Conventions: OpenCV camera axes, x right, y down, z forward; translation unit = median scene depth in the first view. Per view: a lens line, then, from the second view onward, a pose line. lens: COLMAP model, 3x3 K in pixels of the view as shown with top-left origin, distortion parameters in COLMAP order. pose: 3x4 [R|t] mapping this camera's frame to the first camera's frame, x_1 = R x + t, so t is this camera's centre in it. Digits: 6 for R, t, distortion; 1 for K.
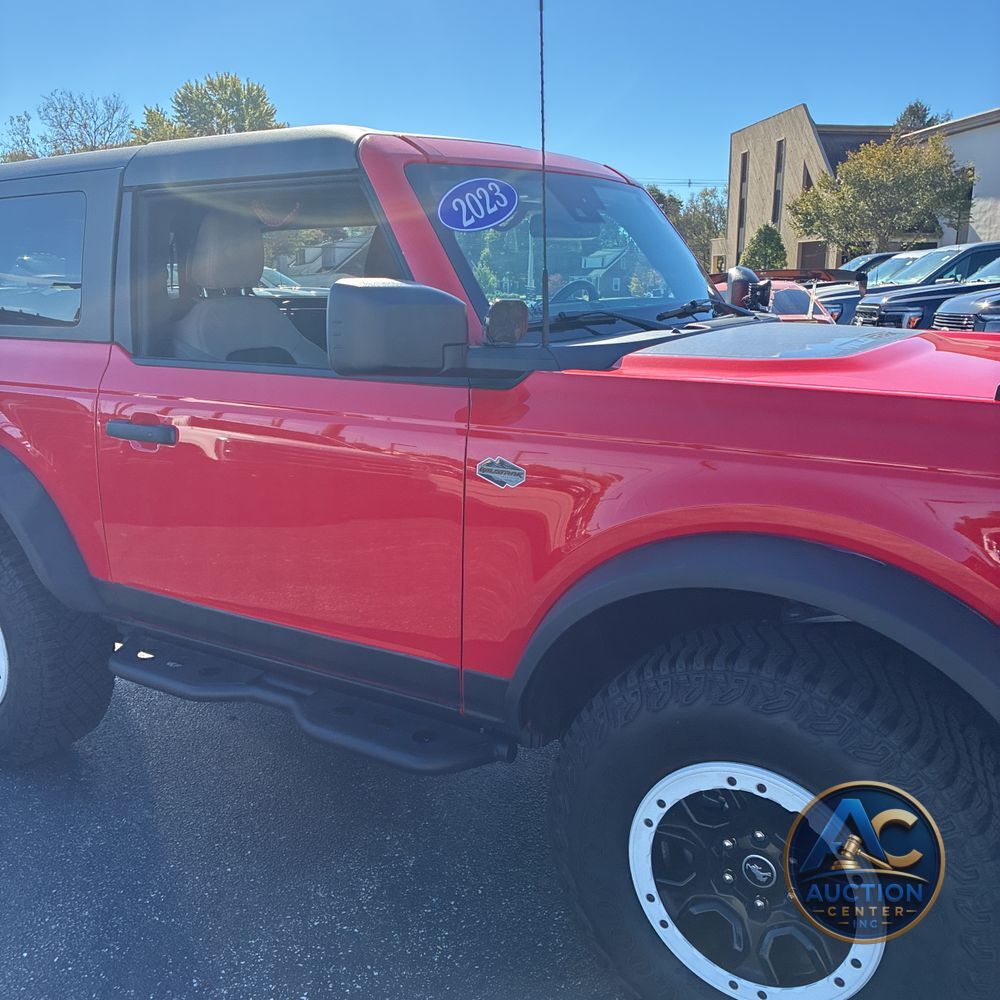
lens RADIAL K [[995.7, 0, 505.4], [0, 995.7, 490.3], [0, 0, 1]] dist [0.022349, 0.000000]
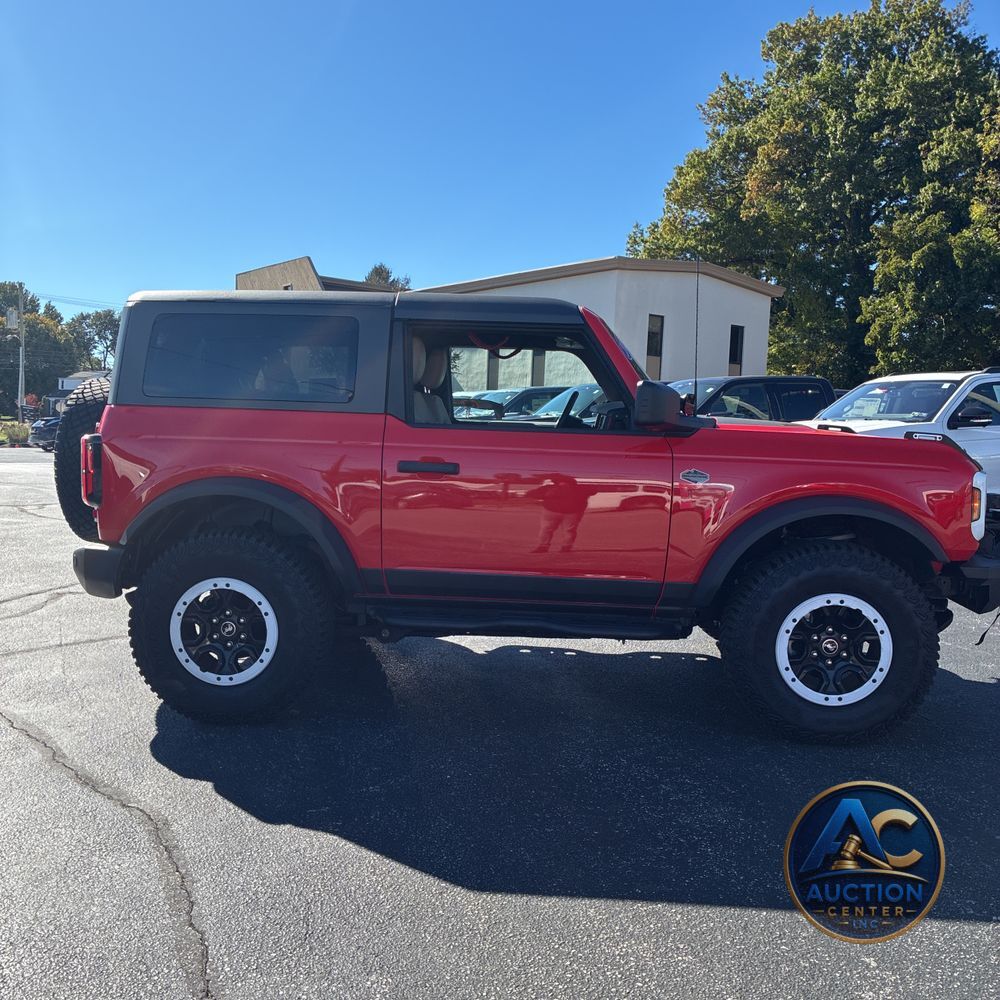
lens RADIAL K [[995.7, 0, 496.4], [0, 995.7, 503.2], [0, 0, 1]] dist [0.022349, 0.000000]
pose [[0.874667, -0.004979, 0.484698, -1.338427], [0.062213, 0.992830, -0.102068, 0.216888], [-0.480715, 0.119430, 0.868706, -0.566217]]
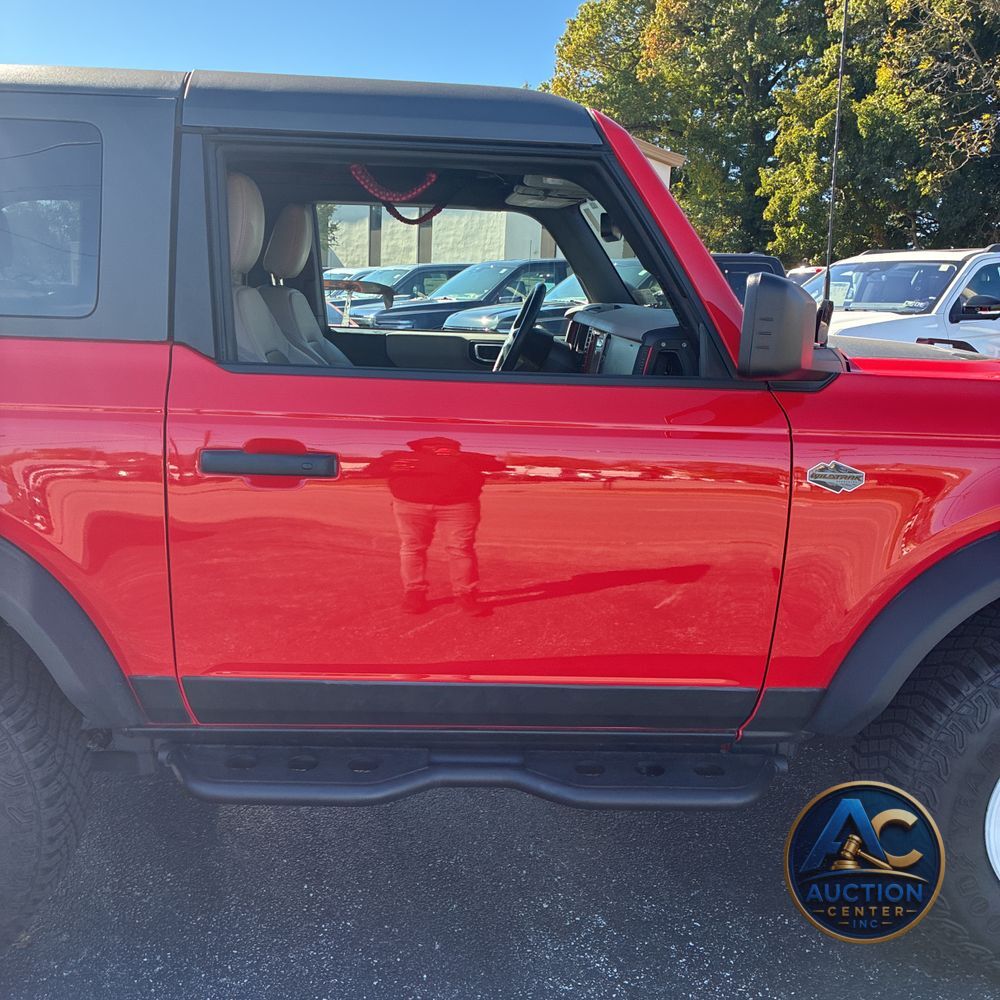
lens RADIAL K [[995.7, 0, 491.2], [0, 995.7, 494.4], [0, 0, 1]] dist [0.022349, 0.000000]
pose [[0.815605, -0.076499, 0.573529, -0.836362], [0.080097, 0.996605, 0.019025, -0.046324], [-0.573038, 0.030422, 0.818964, 0.387904]]
